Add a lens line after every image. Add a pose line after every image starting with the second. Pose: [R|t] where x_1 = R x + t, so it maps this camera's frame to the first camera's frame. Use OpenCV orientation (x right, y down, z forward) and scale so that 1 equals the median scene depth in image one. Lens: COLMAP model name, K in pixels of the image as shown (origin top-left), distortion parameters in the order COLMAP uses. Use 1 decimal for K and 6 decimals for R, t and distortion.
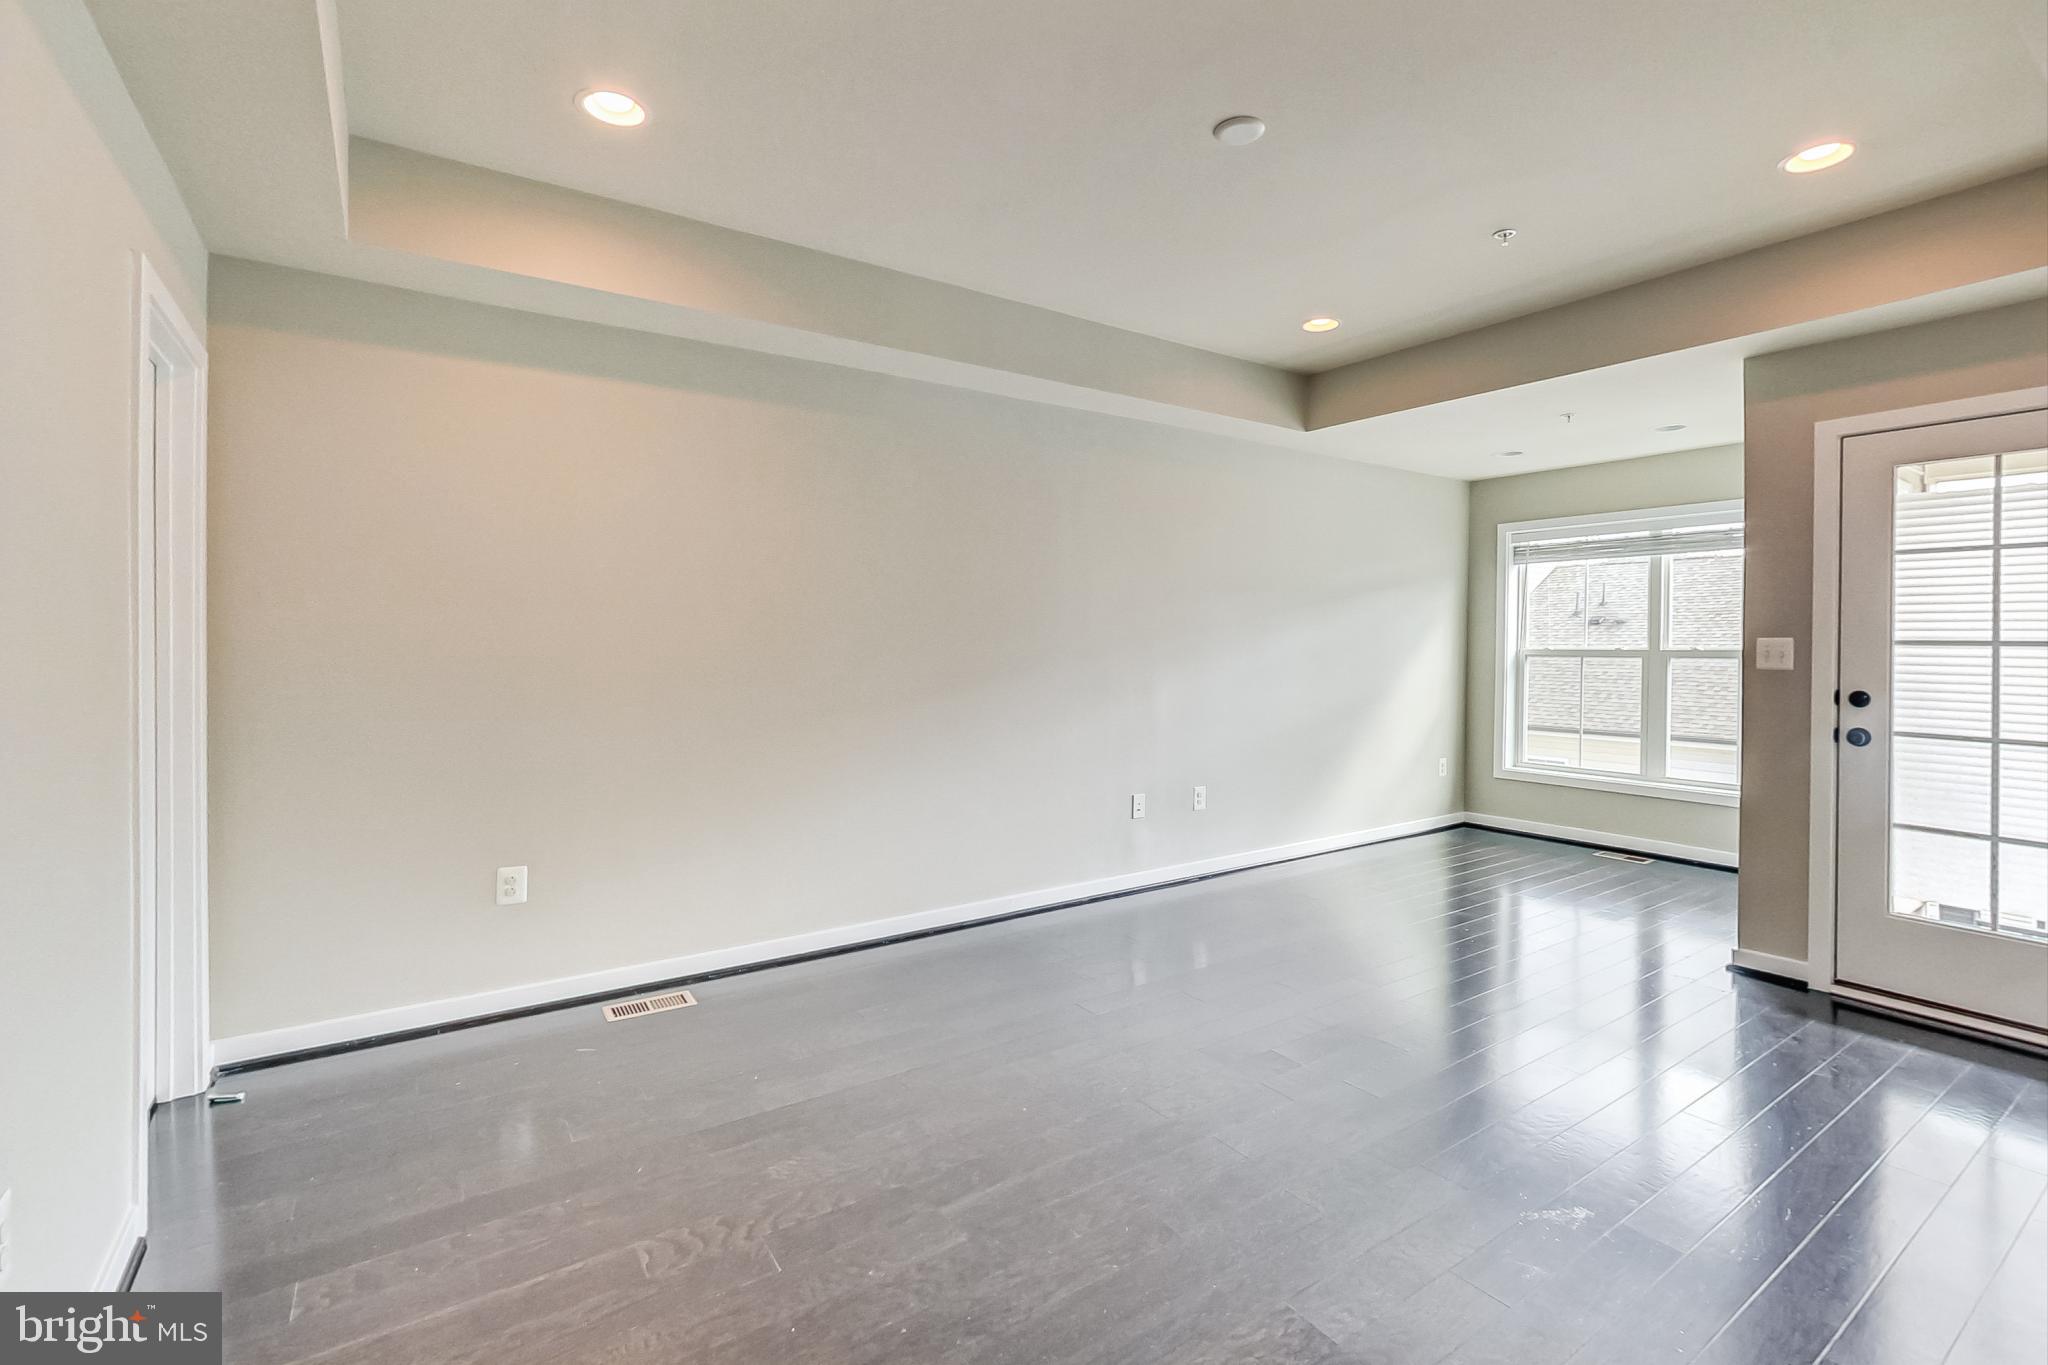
lens RADIAL K [[917.9, 0, 1045.6], [0, 917.9, 646.7], [0, 0, 1]] dist [0.001130, -0.000058]
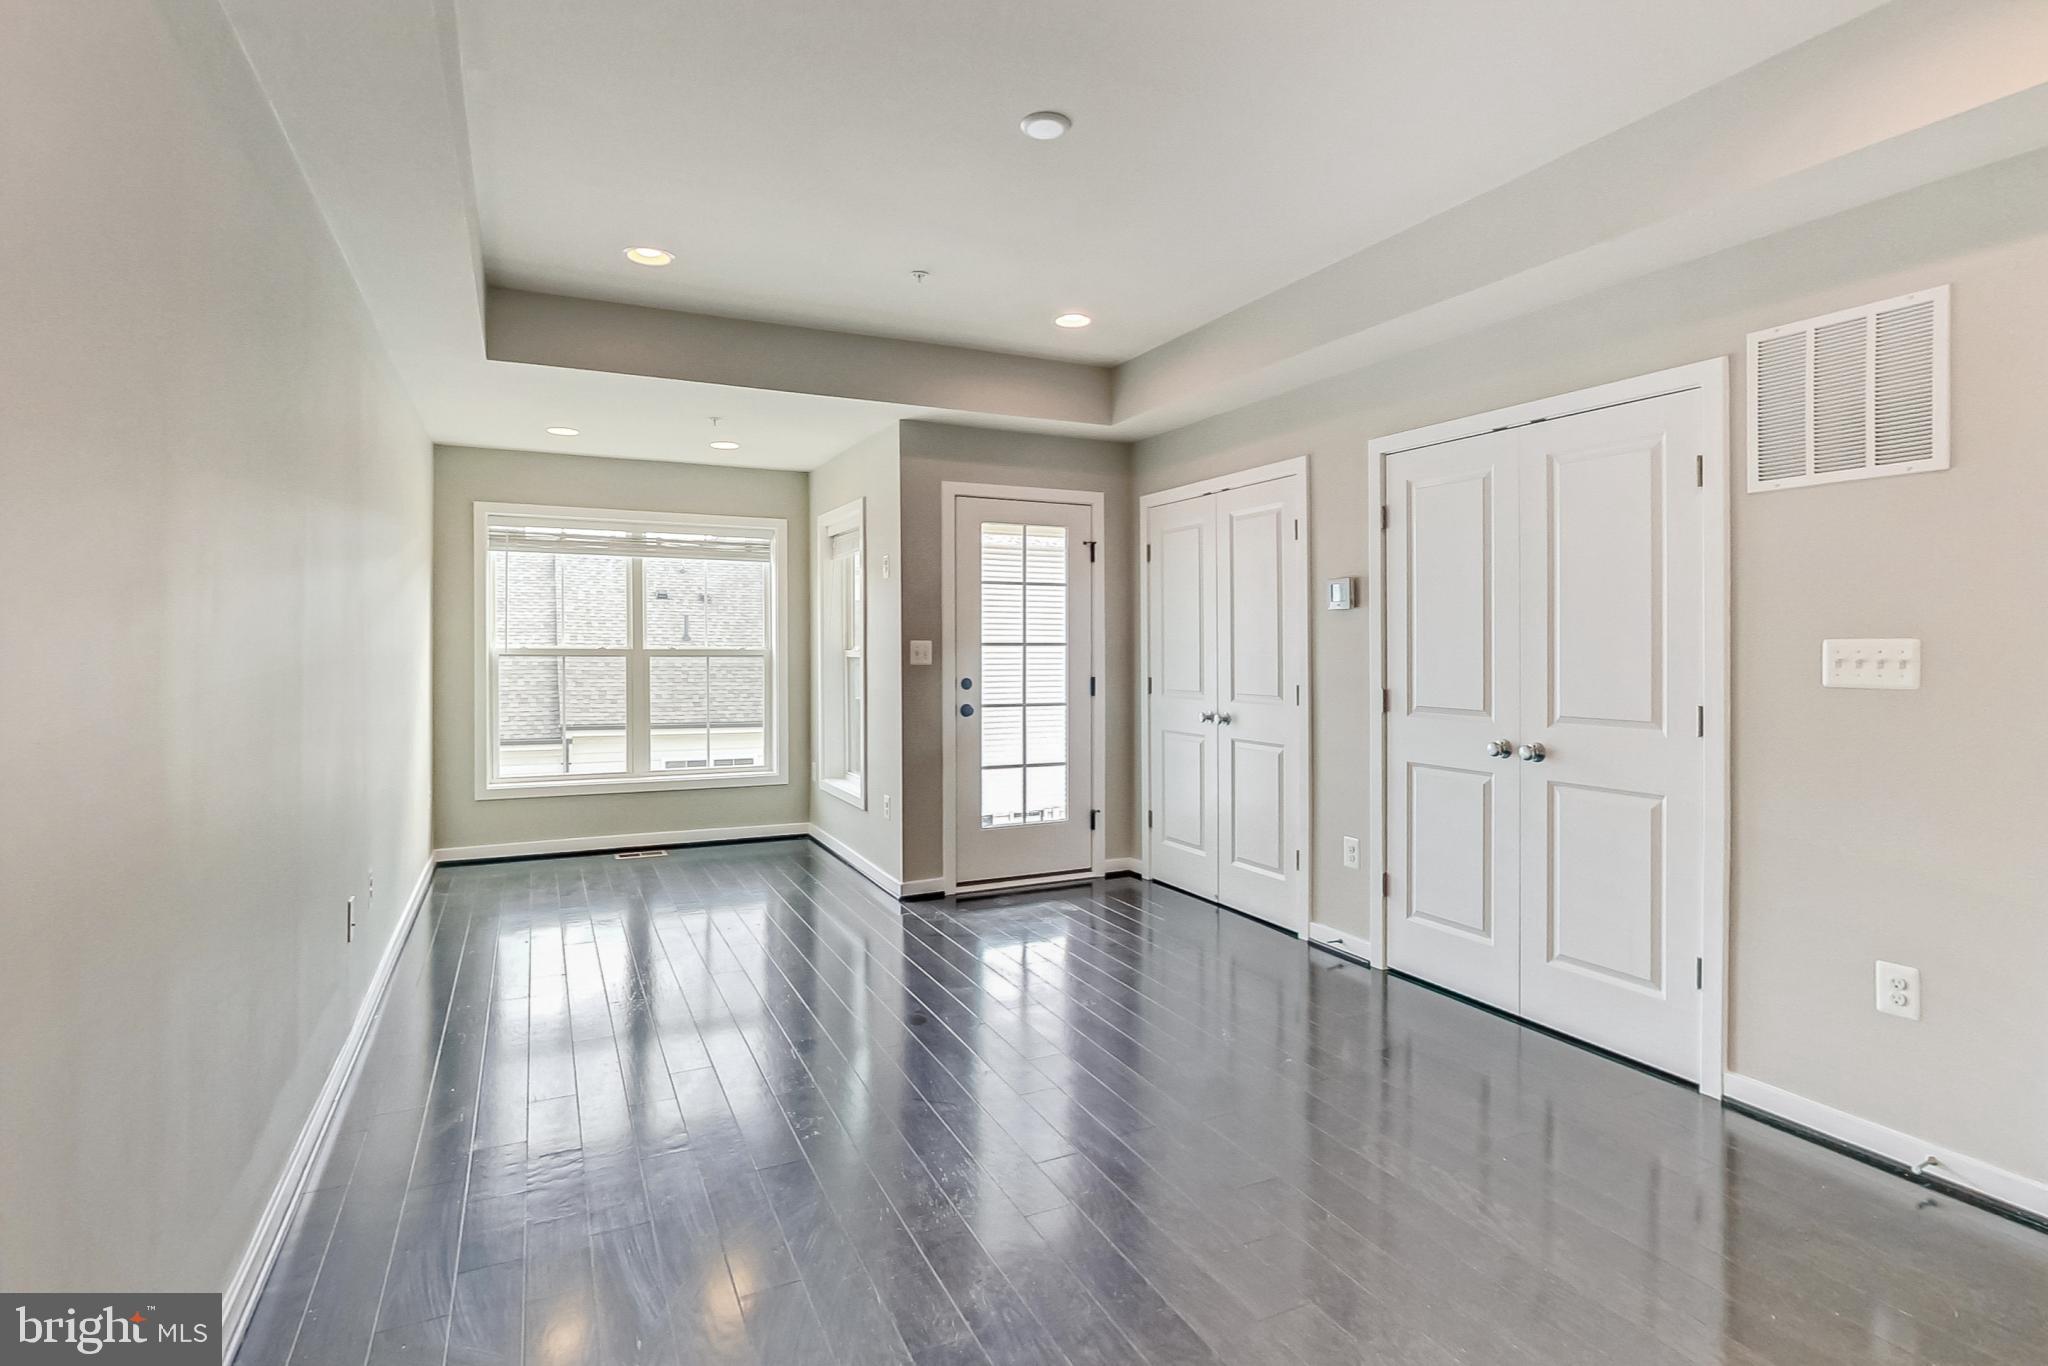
lens RADIAL K [[1058.7, 0, 1026.9], [0, 1058.7, 680.2], [0, 0, 1]] dist [-0.031682, -0.000065]
pose [[0.172830, -0.039208, 0.984171, -0.664290], [0.000883, 0.999213, 0.039652, -0.012362], [-0.984951, -0.005984, 0.172729, 0.582539]]
